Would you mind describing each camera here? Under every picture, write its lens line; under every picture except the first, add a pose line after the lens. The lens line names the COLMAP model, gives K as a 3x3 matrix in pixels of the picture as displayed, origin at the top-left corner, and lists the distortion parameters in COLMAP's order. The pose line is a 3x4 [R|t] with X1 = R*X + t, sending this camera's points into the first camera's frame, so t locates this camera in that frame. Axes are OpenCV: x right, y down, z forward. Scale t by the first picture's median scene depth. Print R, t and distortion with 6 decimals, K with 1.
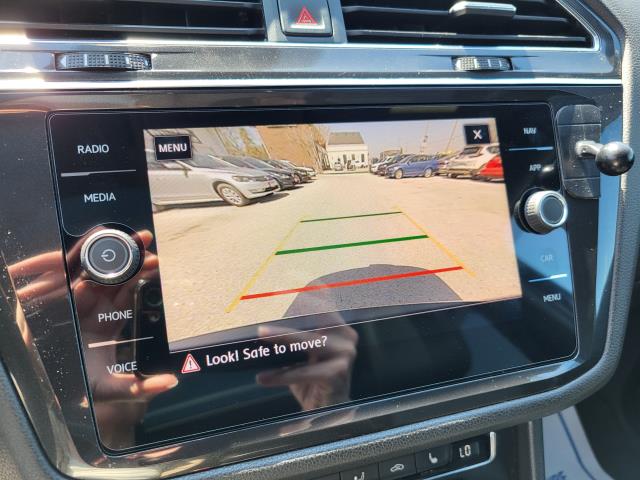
lens RADIAL K [[489.0, 0, 328.5], [0, 489.0, 253.5], [0, 0, 1]] dist [0.042473, -0.050141]
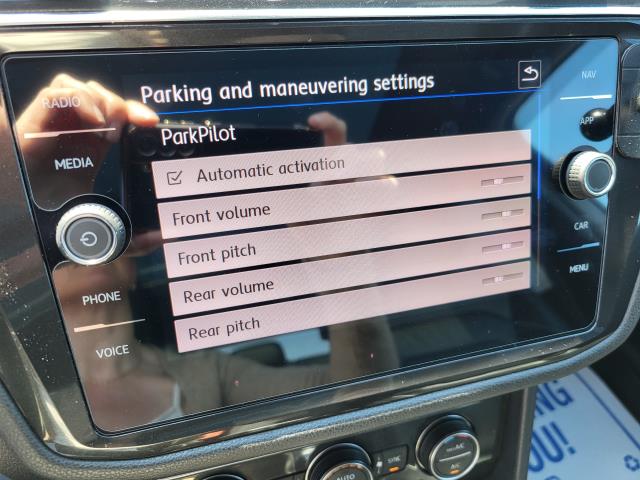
lens RADIAL K [[489.0, 0, 325.4], [0, 489.0, 242.8], [0, 0, 1]] dist [0.042473, -0.050141]
pose [[0.998668, 0.051058, 0.007398, -0.031165], [-0.051253, 0.965446, 0.255512, -0.186590], [0.005904, -0.255551, 0.966777, 0.133853]]
